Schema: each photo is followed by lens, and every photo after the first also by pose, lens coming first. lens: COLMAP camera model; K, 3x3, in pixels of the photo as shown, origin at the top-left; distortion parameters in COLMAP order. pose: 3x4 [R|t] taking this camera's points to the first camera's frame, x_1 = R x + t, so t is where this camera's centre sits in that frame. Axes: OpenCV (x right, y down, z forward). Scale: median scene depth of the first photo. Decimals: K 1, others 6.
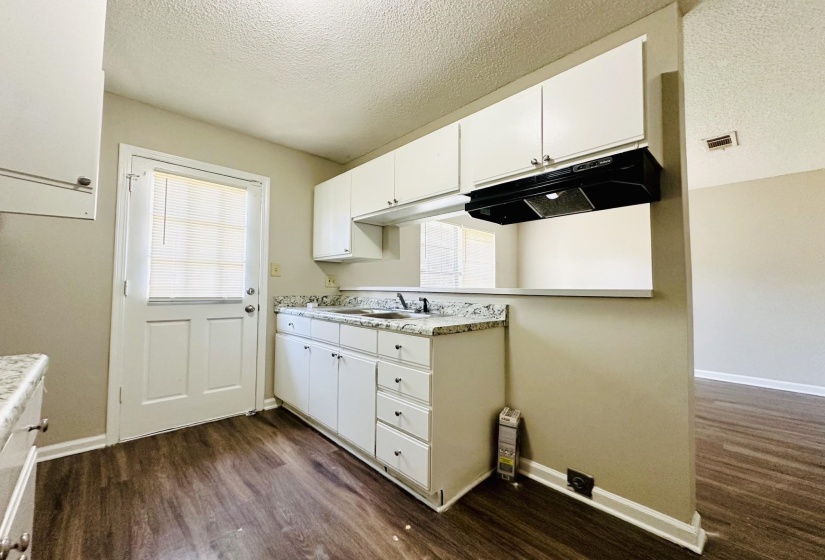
lens RADIAL K [[328.5, 0, 412.5], [0, 328.5, 280.0], [0, 0, 1]] dist [0.000999, -0.000325]
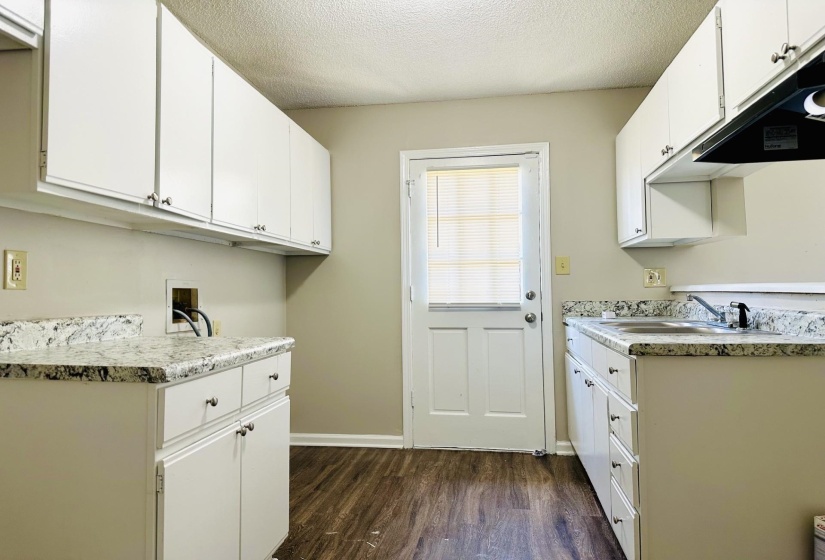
lens RADIAL K [[581.8, 0, 412.5], [0, 581.8, 280.0], [0, 0, 1]] dist [0.030186, -0.002701]
pose [[0.616075, -0.034766, -0.786920, 0.500247], [0.040350, 0.999107, -0.012551, 0.004883], [0.786653, -0.024020, 0.616928, -0.082765]]
